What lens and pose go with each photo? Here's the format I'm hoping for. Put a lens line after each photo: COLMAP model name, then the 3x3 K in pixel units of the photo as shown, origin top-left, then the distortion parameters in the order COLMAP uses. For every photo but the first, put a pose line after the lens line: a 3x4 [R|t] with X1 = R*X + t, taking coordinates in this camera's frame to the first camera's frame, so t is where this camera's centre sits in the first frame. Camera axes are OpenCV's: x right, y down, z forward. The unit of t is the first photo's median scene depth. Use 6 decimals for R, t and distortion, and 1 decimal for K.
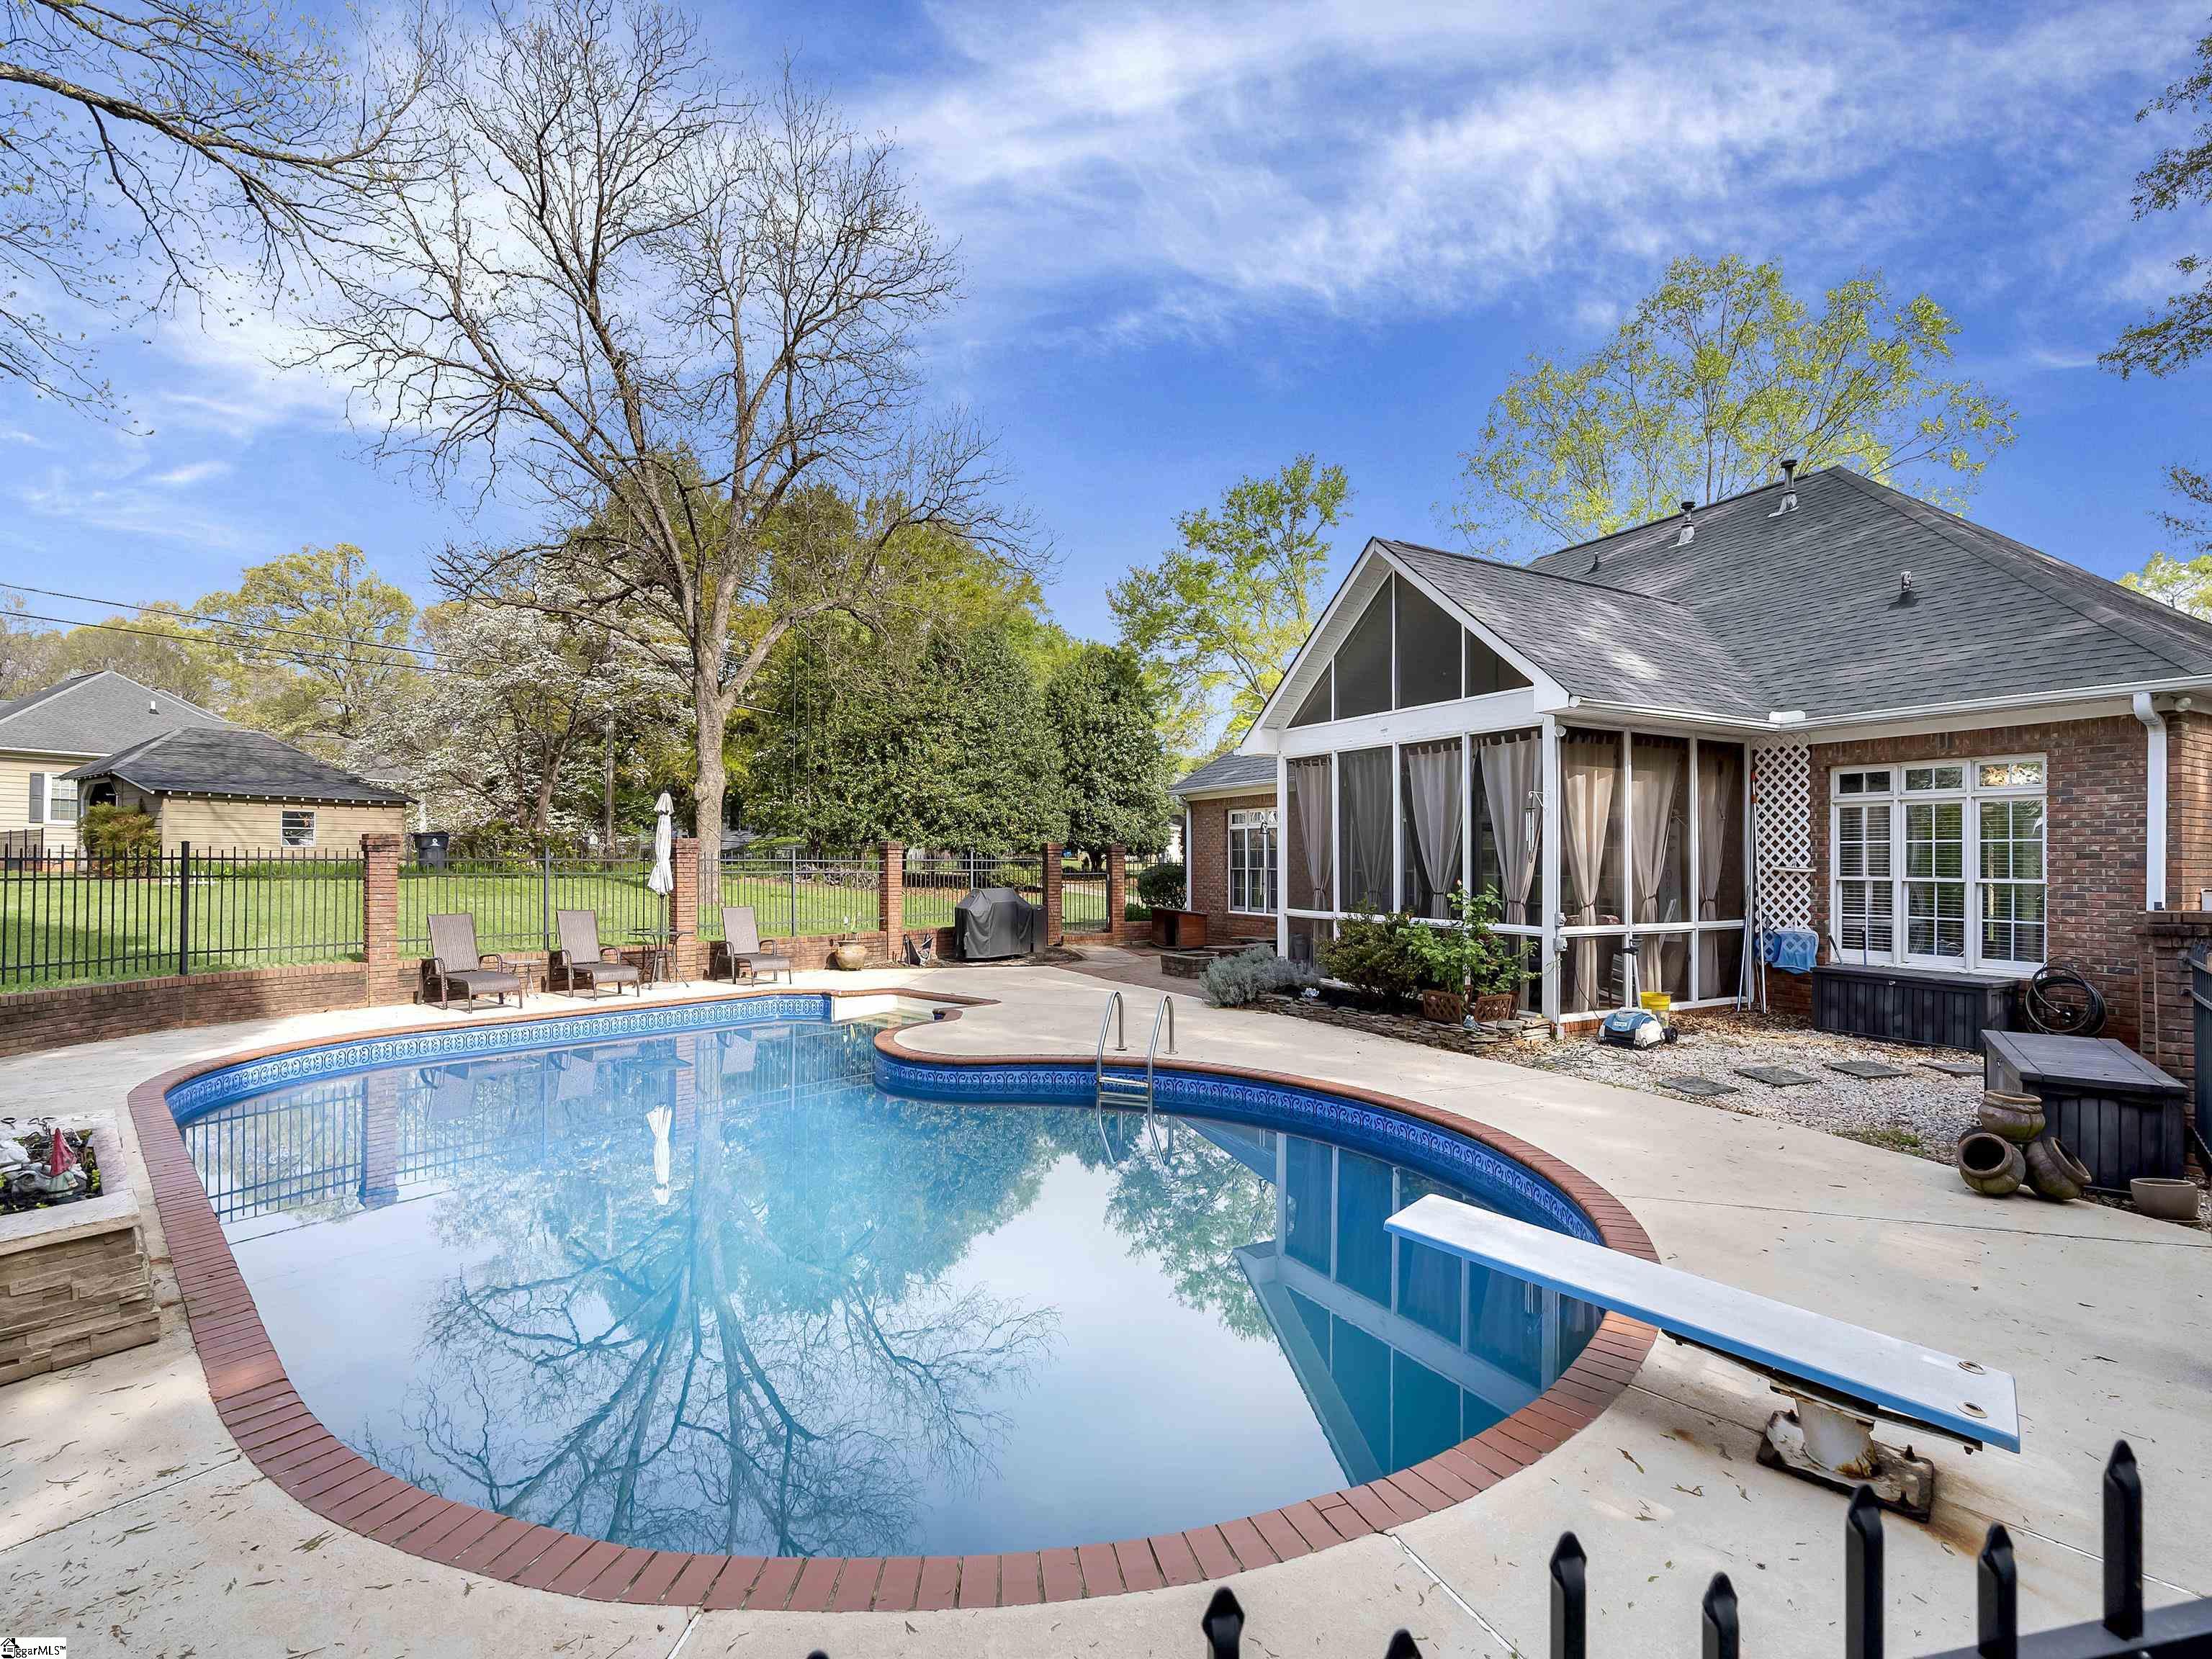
lens RADIAL K [[998.7, 0, 1104.0], [0, 998.7, 840.1], [0, 0, 1]] dist [-0.011959, 0.004289]
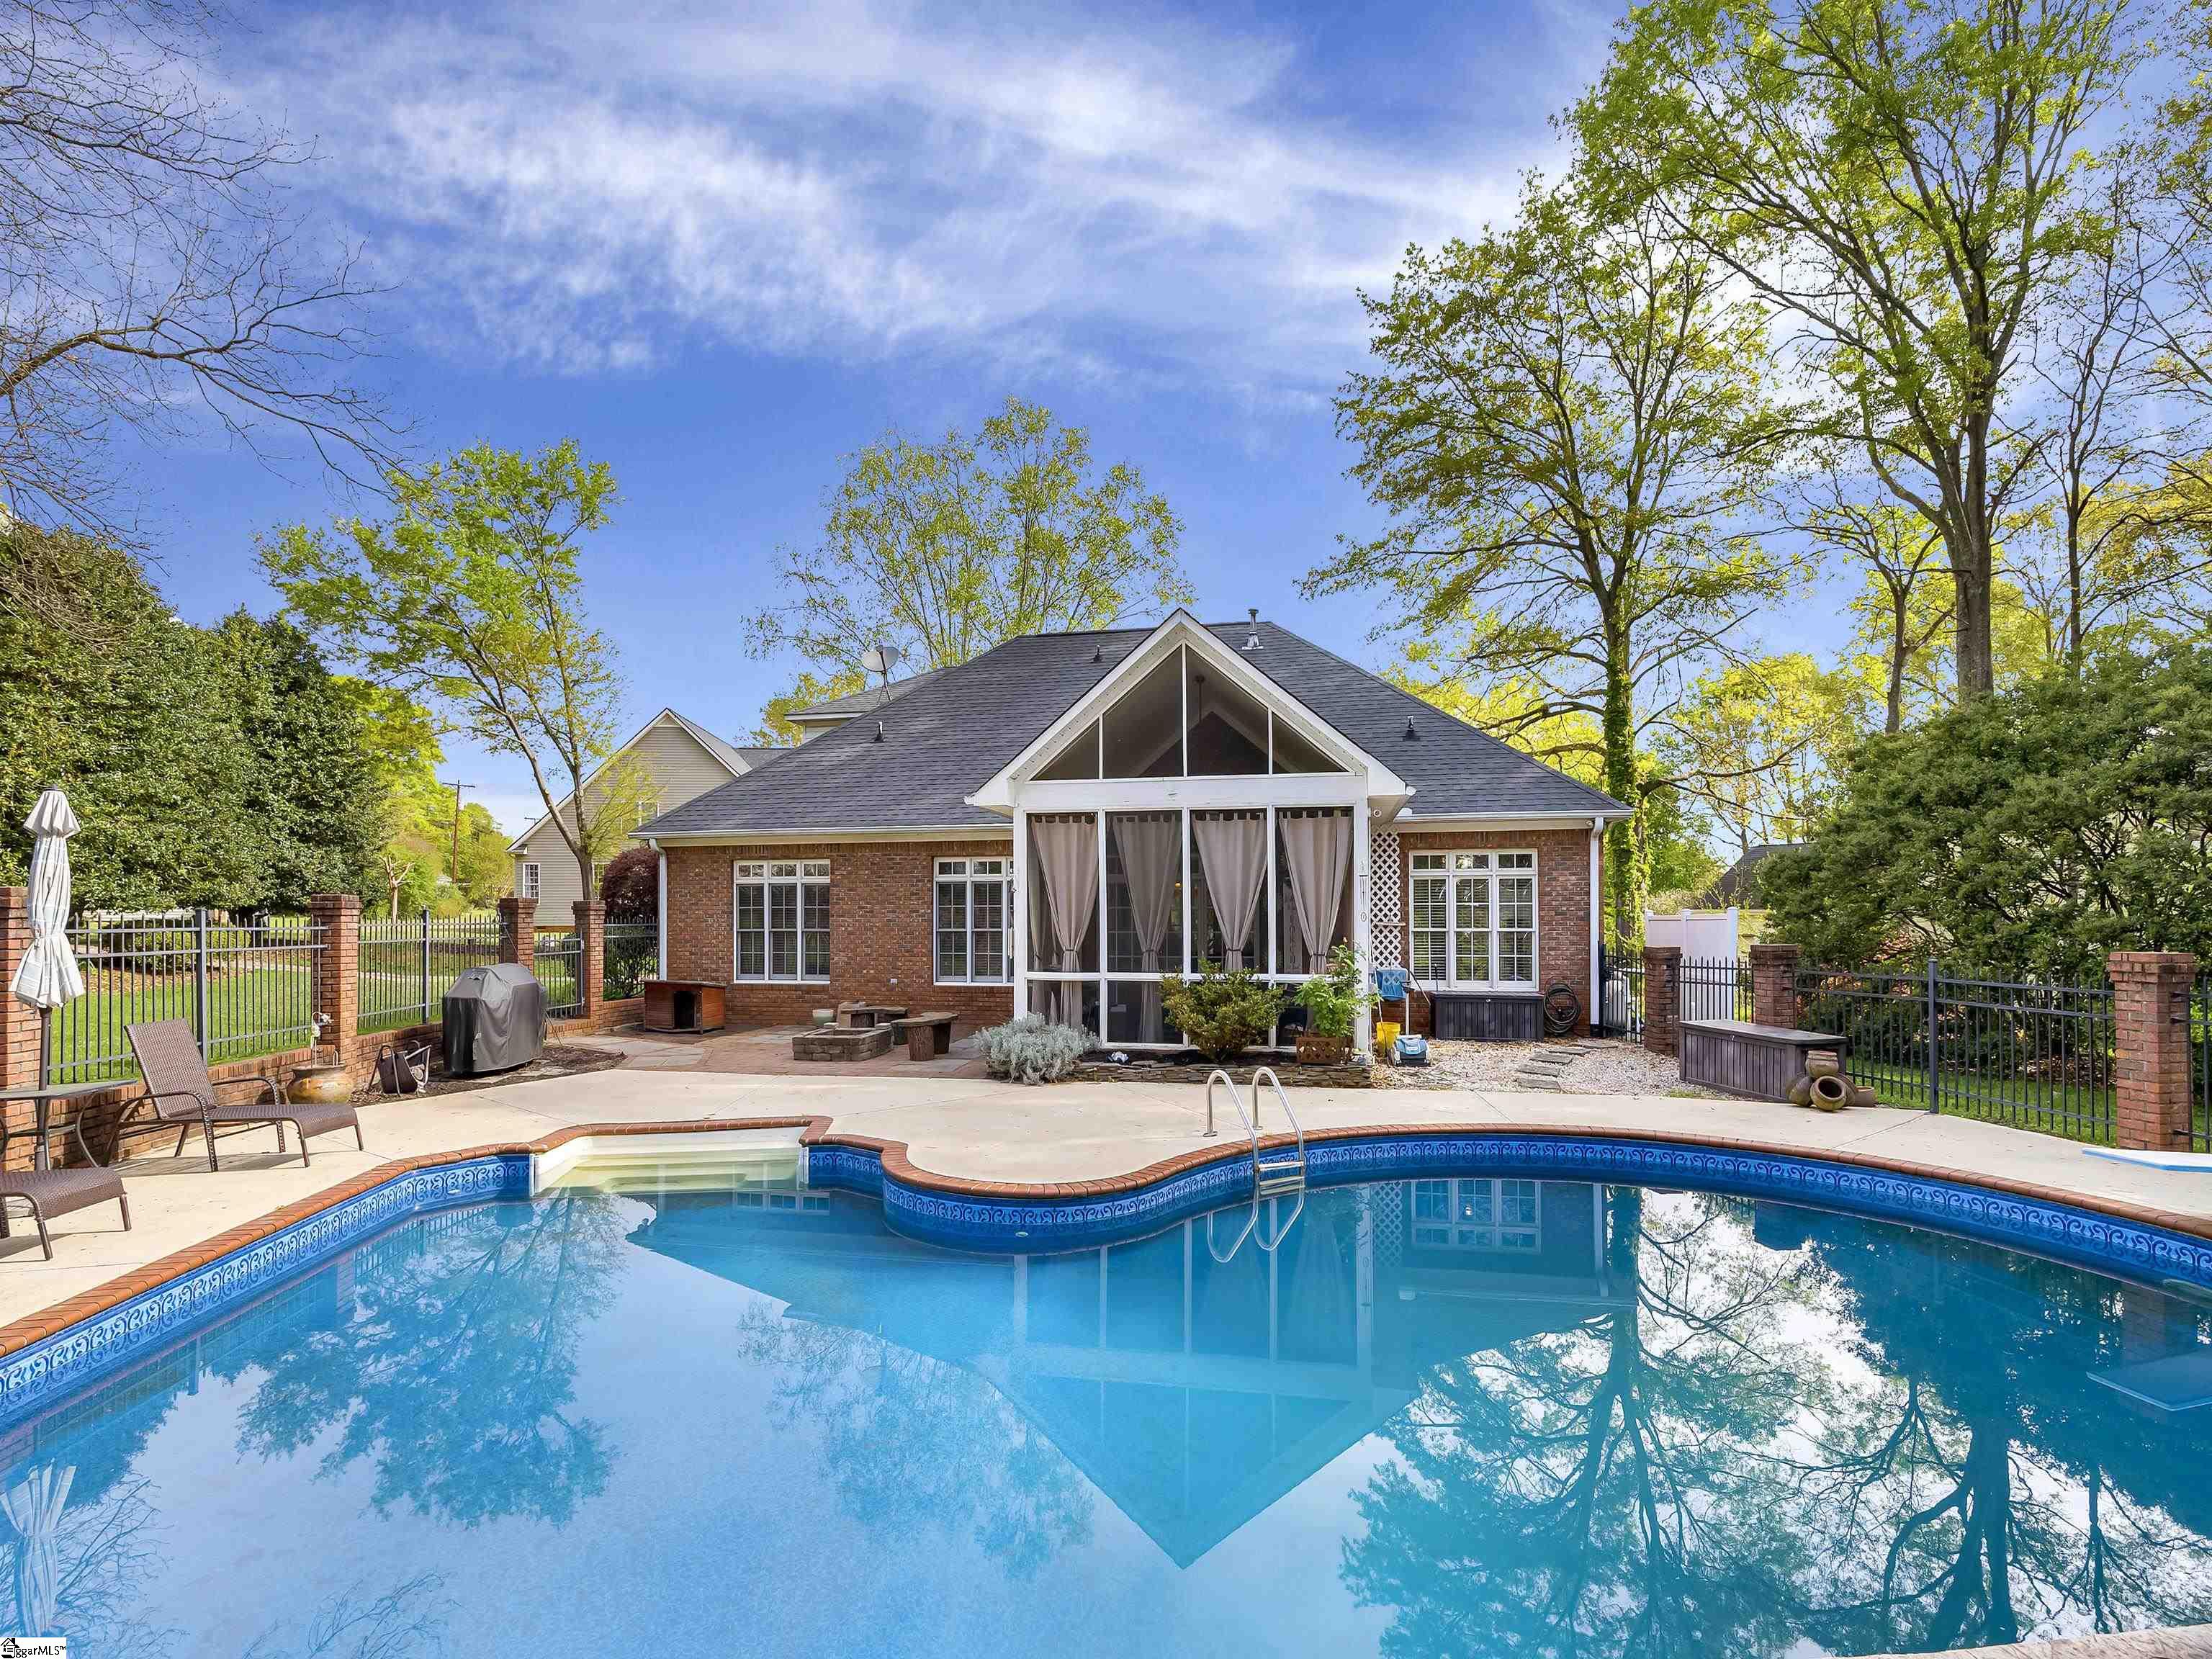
lens RADIAL K [[998.7, 0, 1102.7], [0, 998.7, 897.8], [0, 0, 1]] dist [-0.011959, 0.004289]
pose [[0.649210, 0.005675, 0.760588, -0.560949], [-0.009961, 0.999950, 0.001041, -0.003206], [-0.760544, -0.008252, 0.649234, 0.383664]]
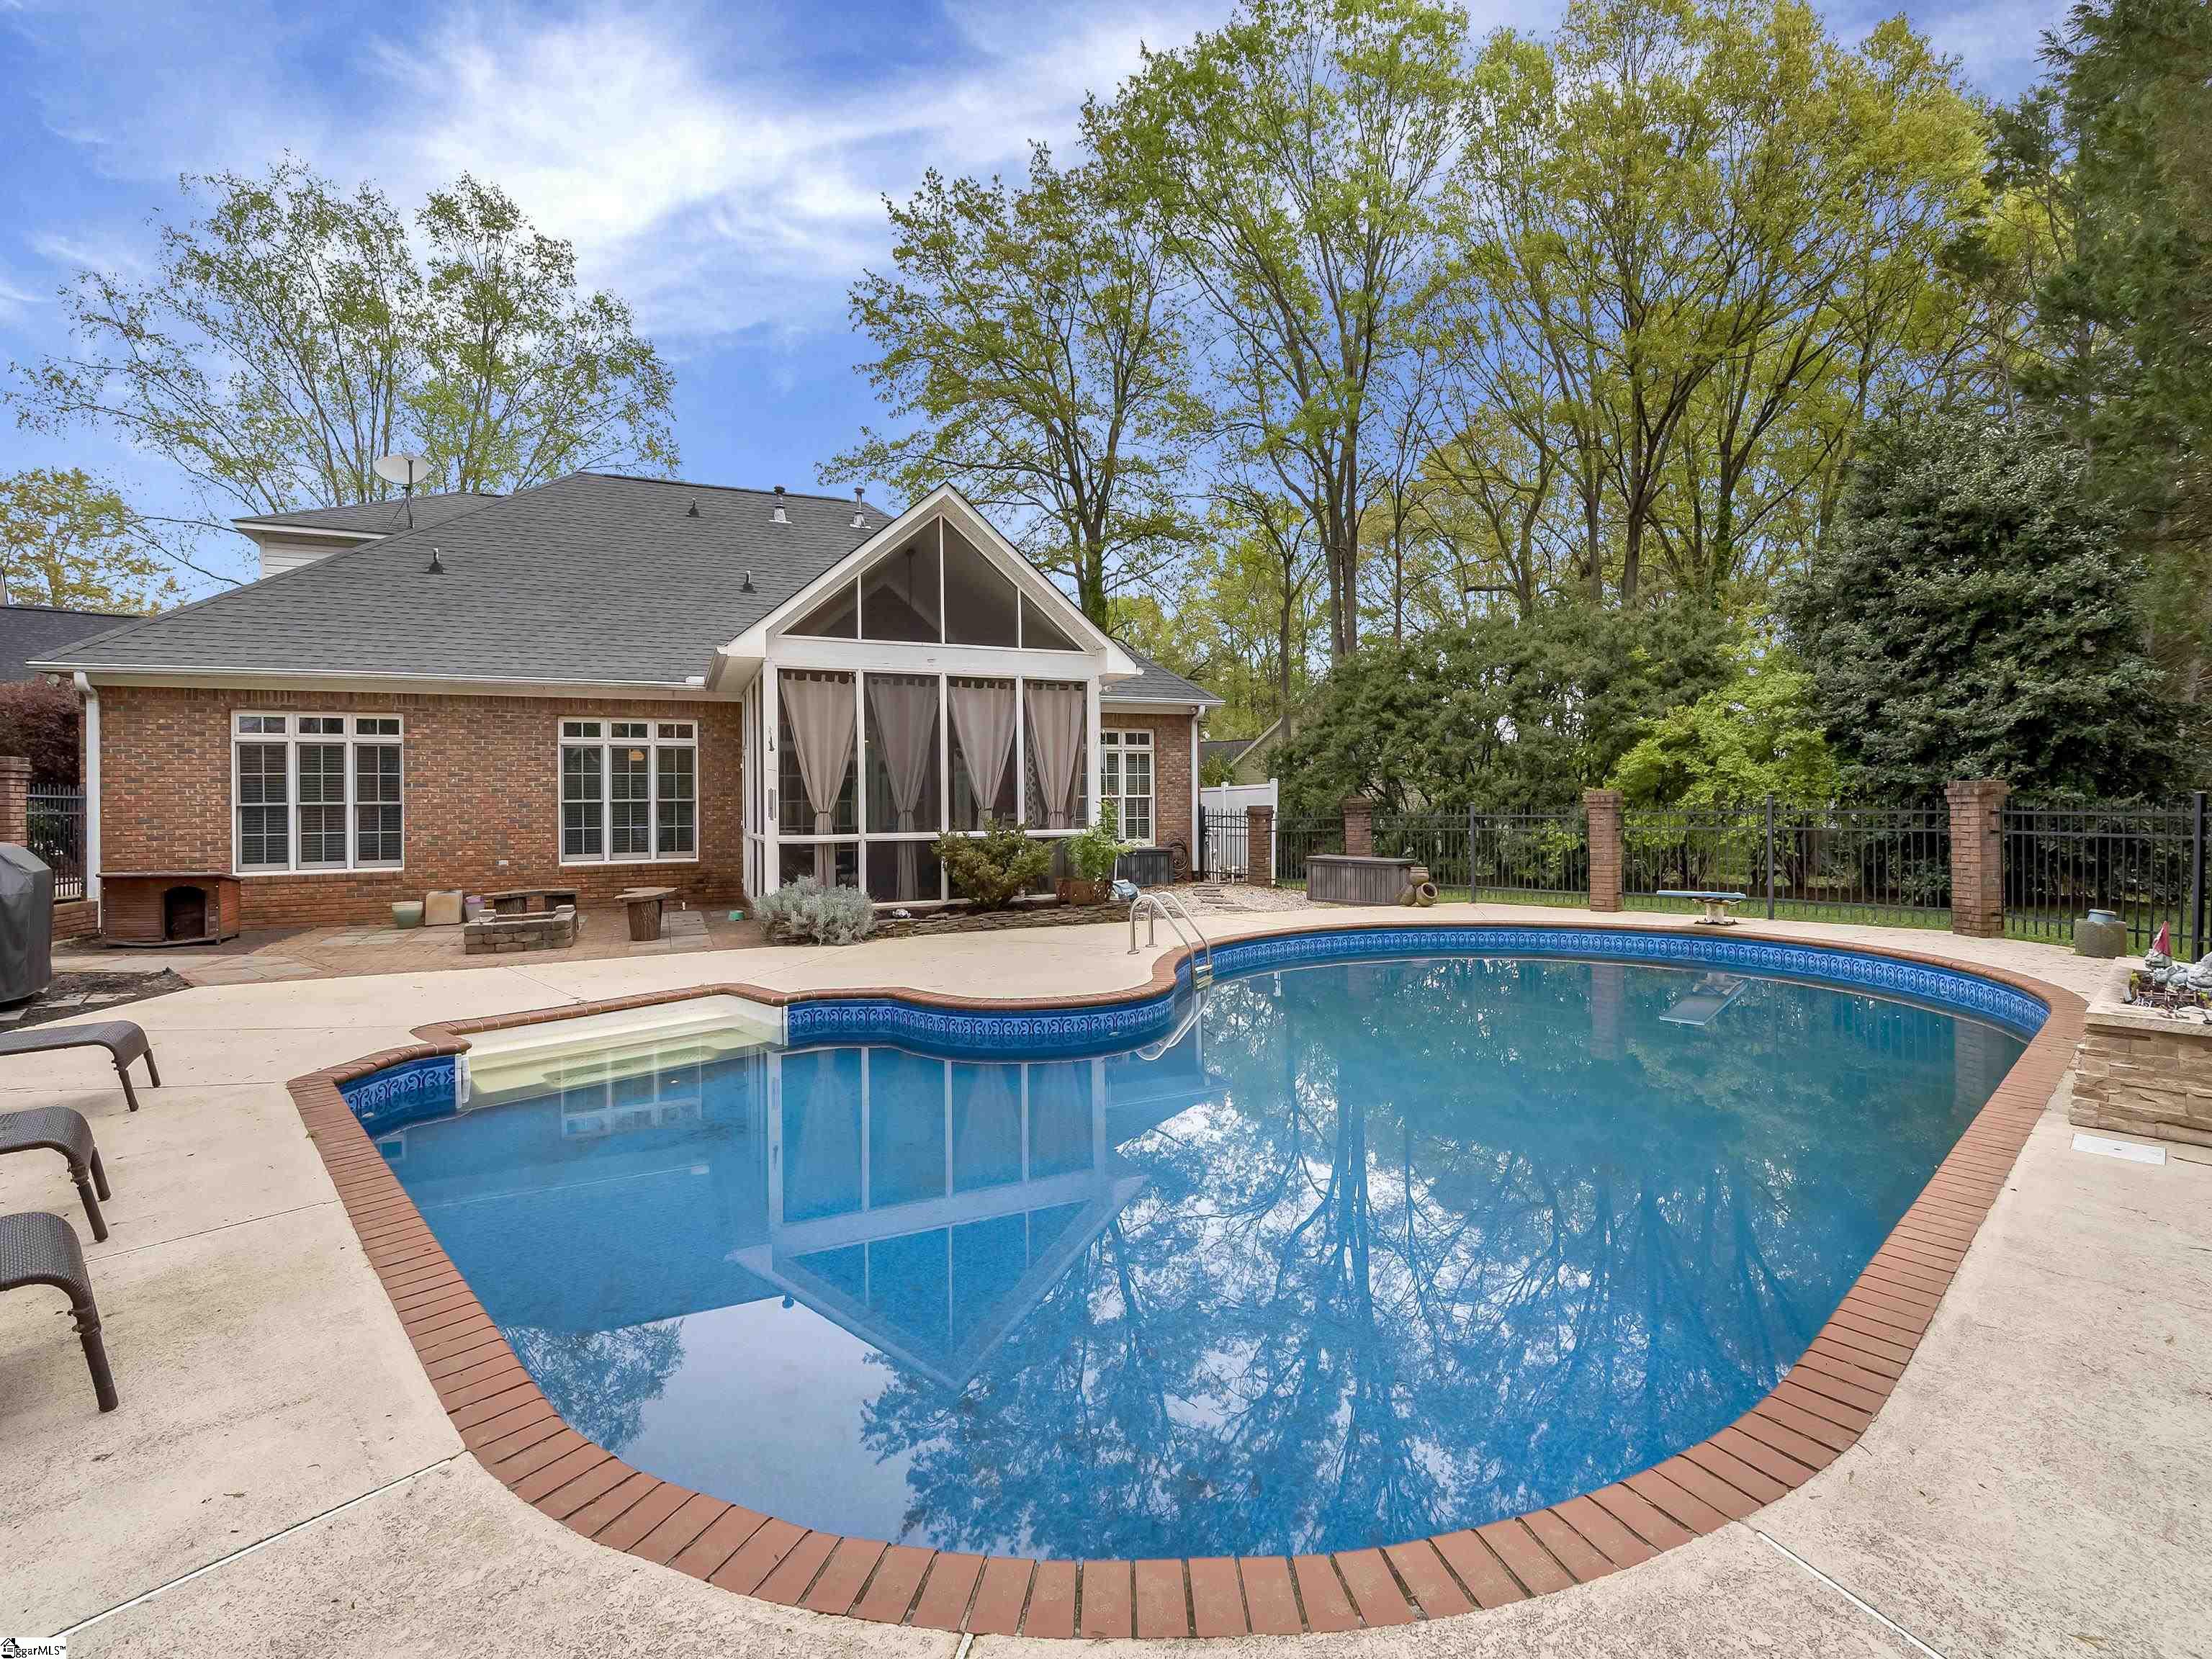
lens RADIAL K [[998.7, 0, 1090.2], [0, 998.7, 799.4], [0, 0, 1]] dist [-0.011959, 0.004289]
pose [[0.093456, 0.001387, 0.995622, -0.781690], [-0.008583, 0.999963, -0.000588, 0.039778], [-0.995586, -0.008491, 0.093464, 0.735241]]
